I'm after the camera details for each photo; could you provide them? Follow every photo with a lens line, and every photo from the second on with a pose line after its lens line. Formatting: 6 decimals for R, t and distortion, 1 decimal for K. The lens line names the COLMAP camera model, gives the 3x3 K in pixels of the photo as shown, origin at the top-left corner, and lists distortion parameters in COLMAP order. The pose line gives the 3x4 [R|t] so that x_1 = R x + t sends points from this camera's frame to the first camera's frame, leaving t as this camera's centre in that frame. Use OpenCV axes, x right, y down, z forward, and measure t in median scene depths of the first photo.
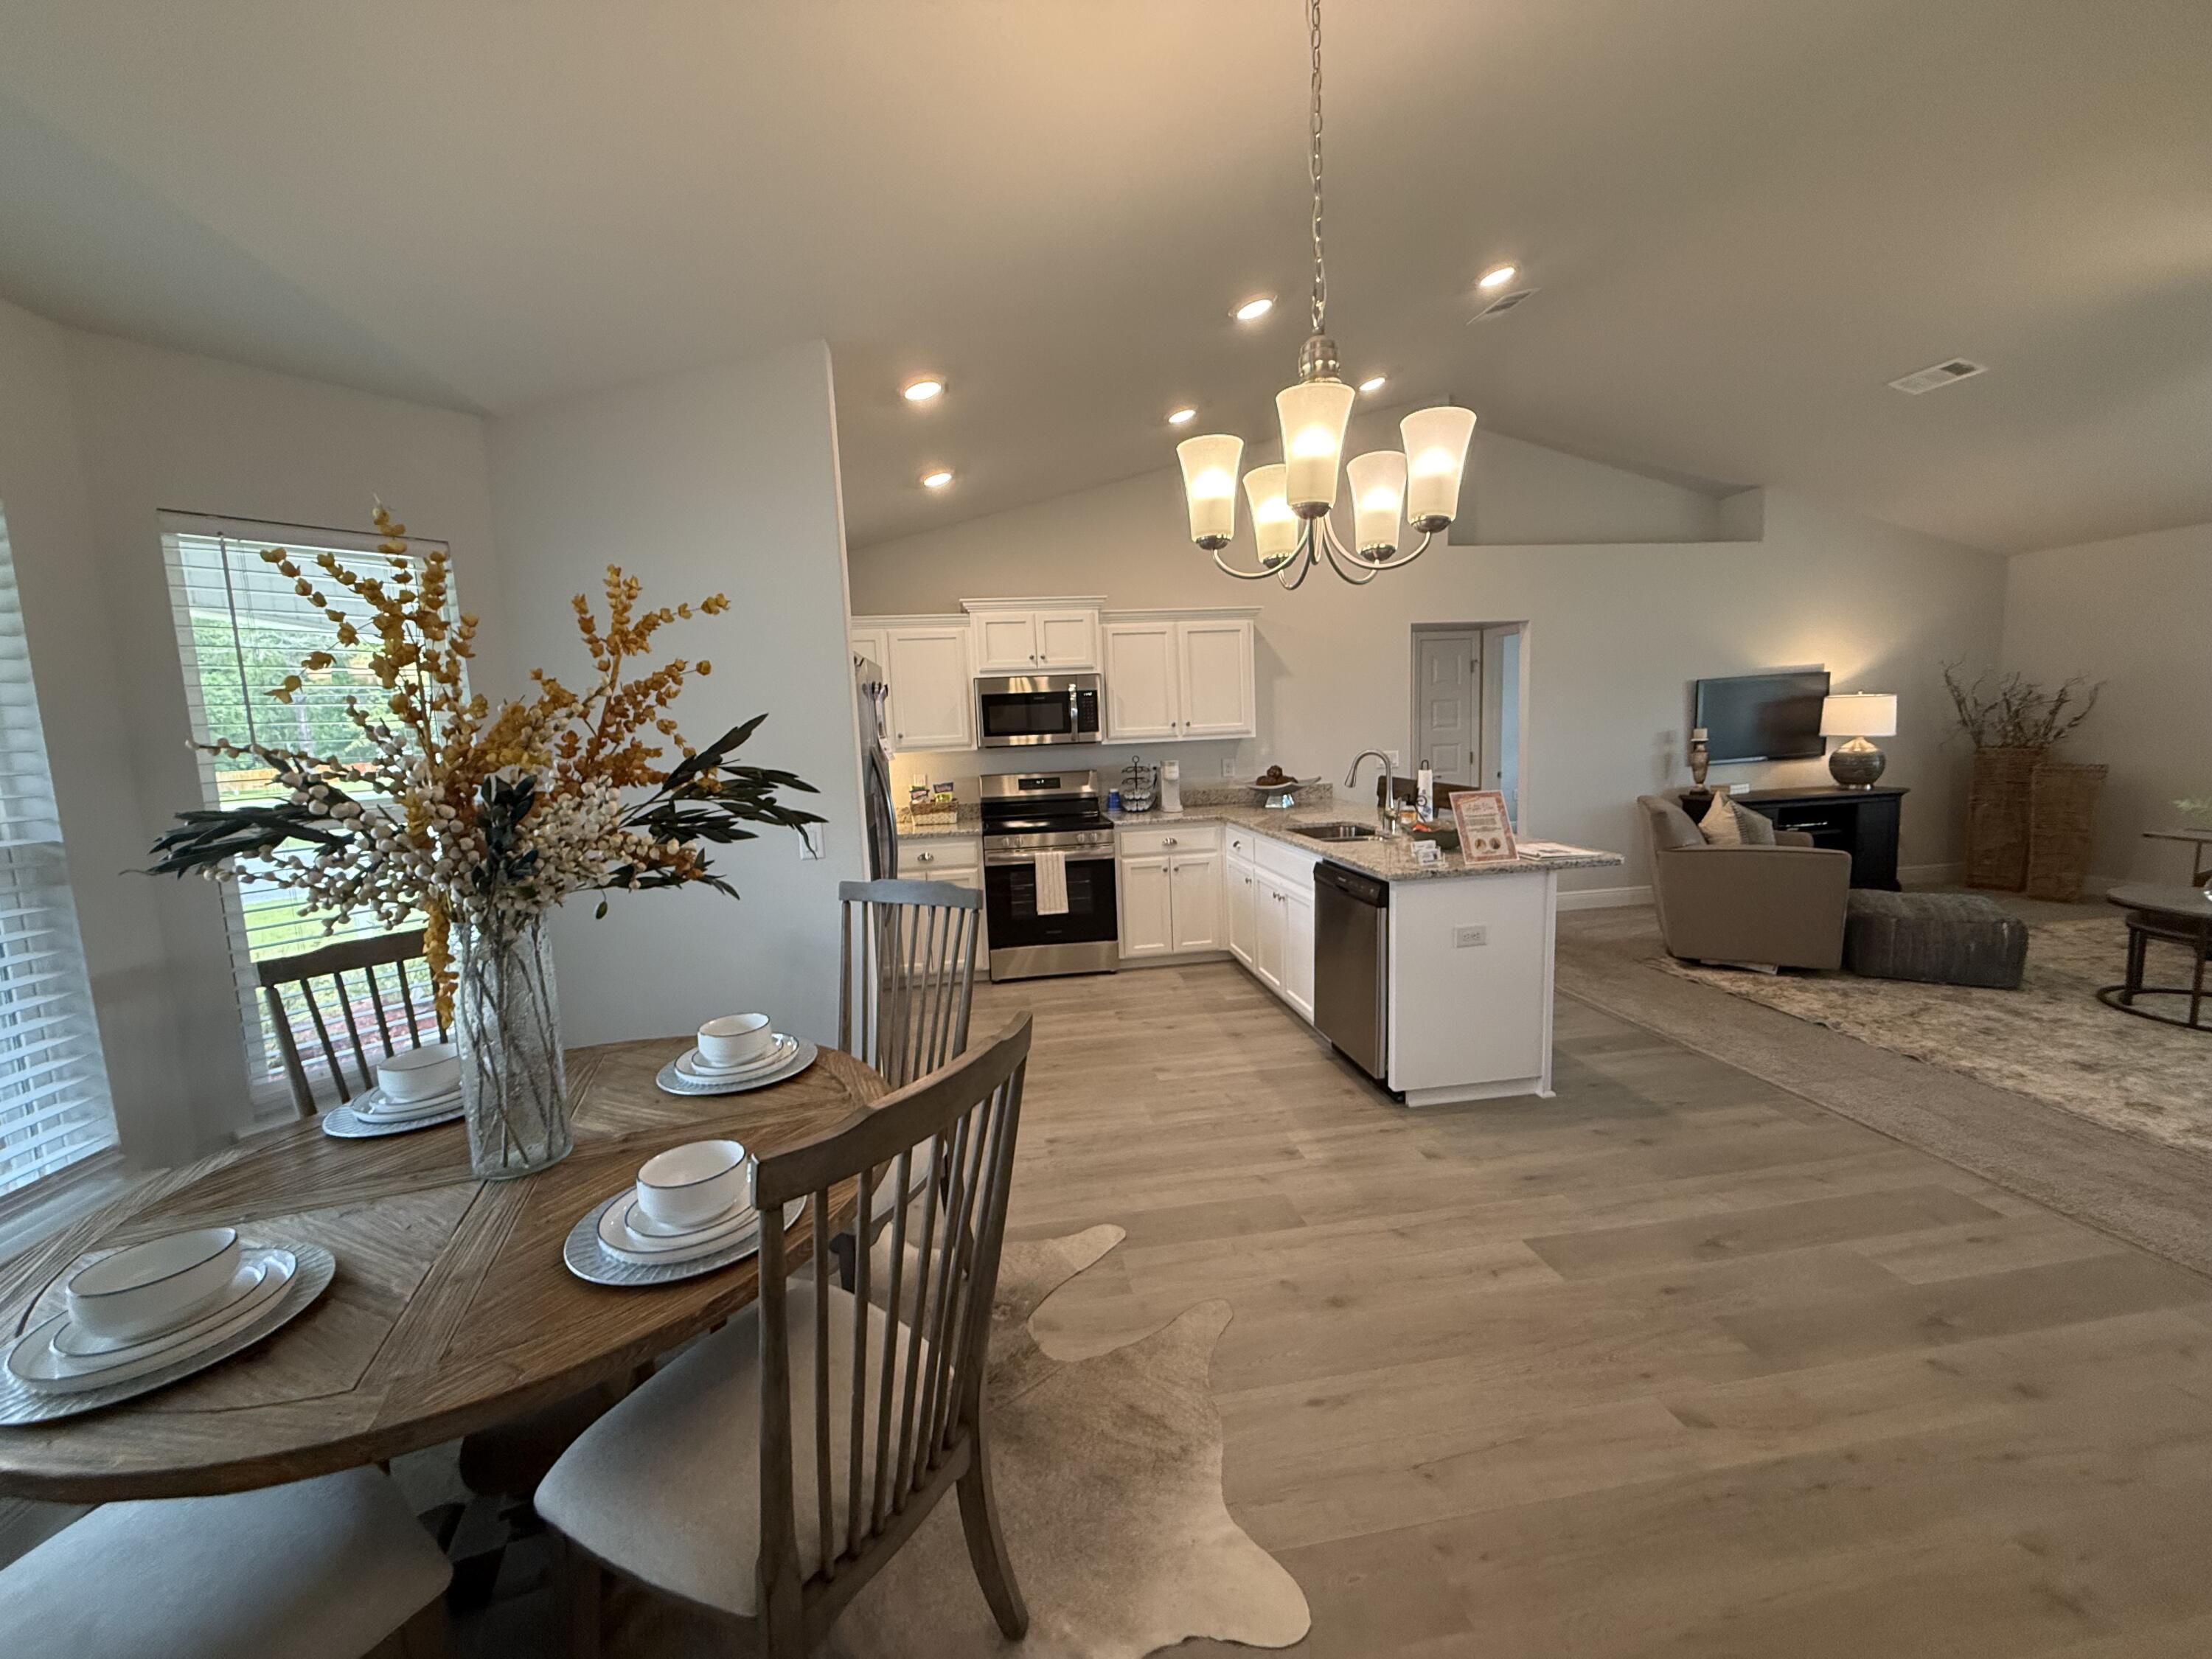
lens RADIAL K [[889.9, 0, 1102.5], [0, 889.9, 823.9], [0, 0, 1]] dist [0.000572, -0.000078]
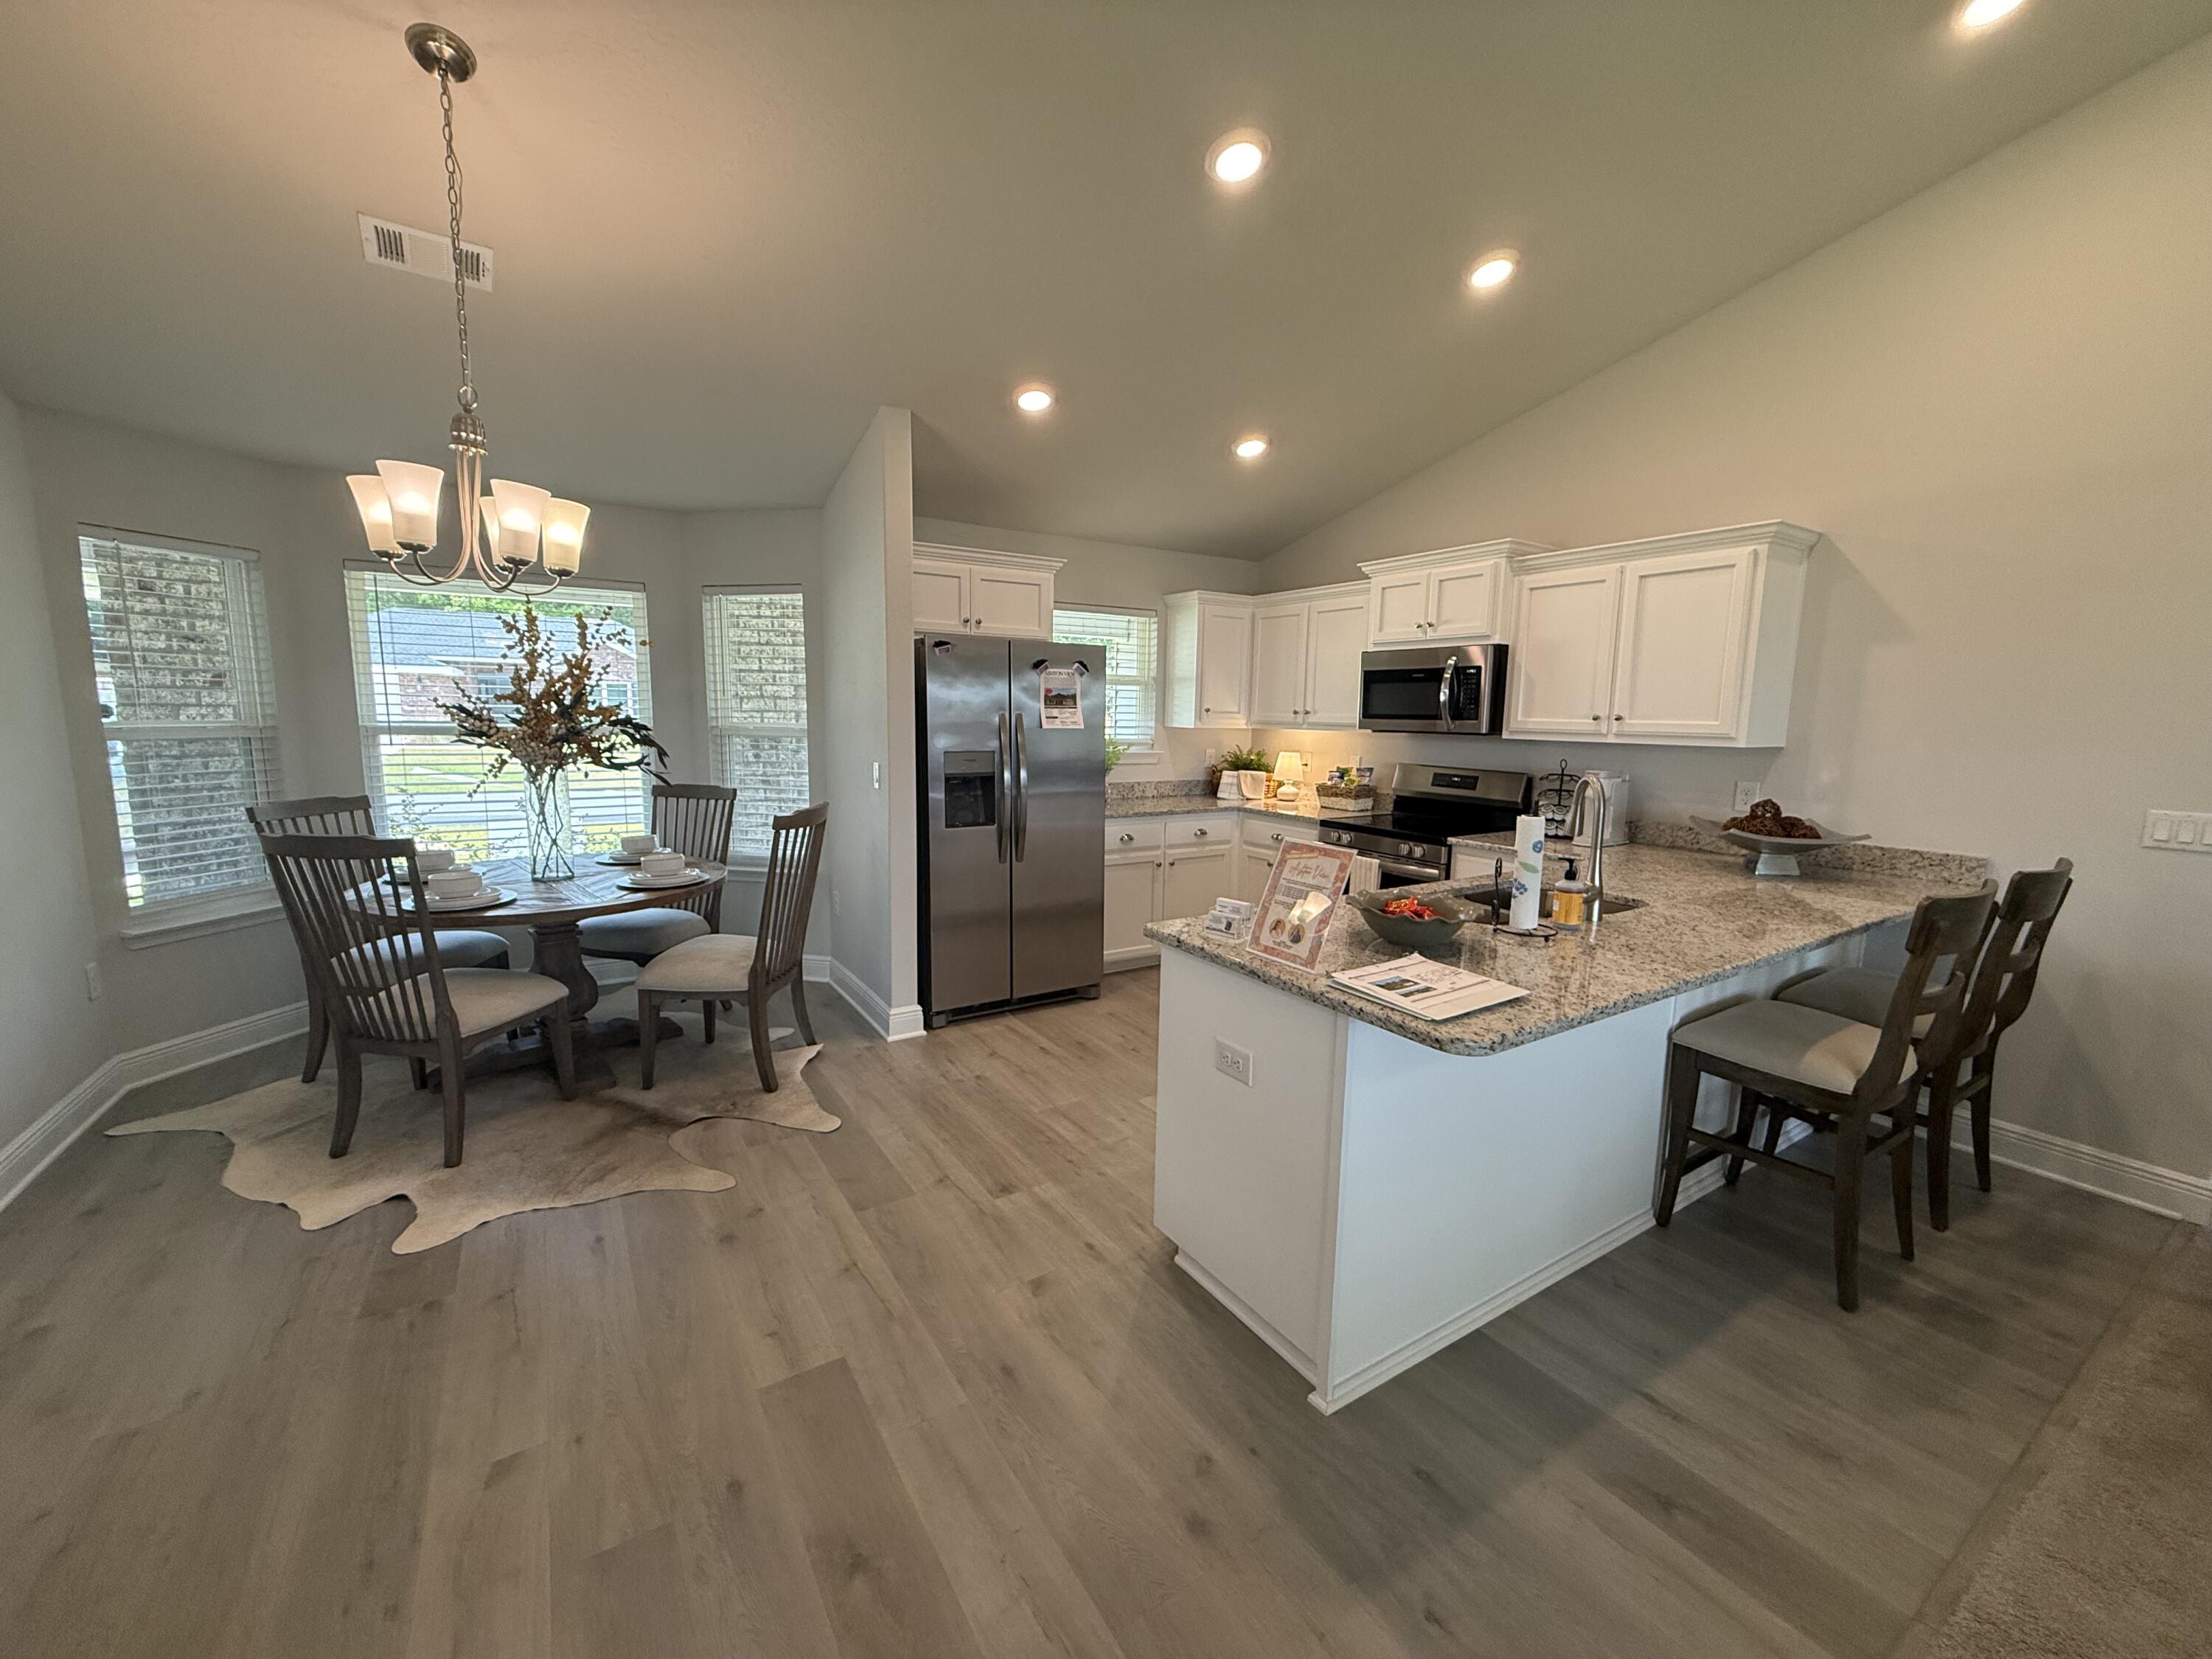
lens RADIAL K [[889.9, 0, 1106.9], [0, 889.9, 828.2], [0, 0, 1]] dist [0.000572, -0.000078]
pose [[0.392066, 0.169625, -0.904163, 0.585918], [-0.136239, 0.982722, 0.125286, -0.066183], [0.909793, 0.074062, 0.408402, 0.411328]]
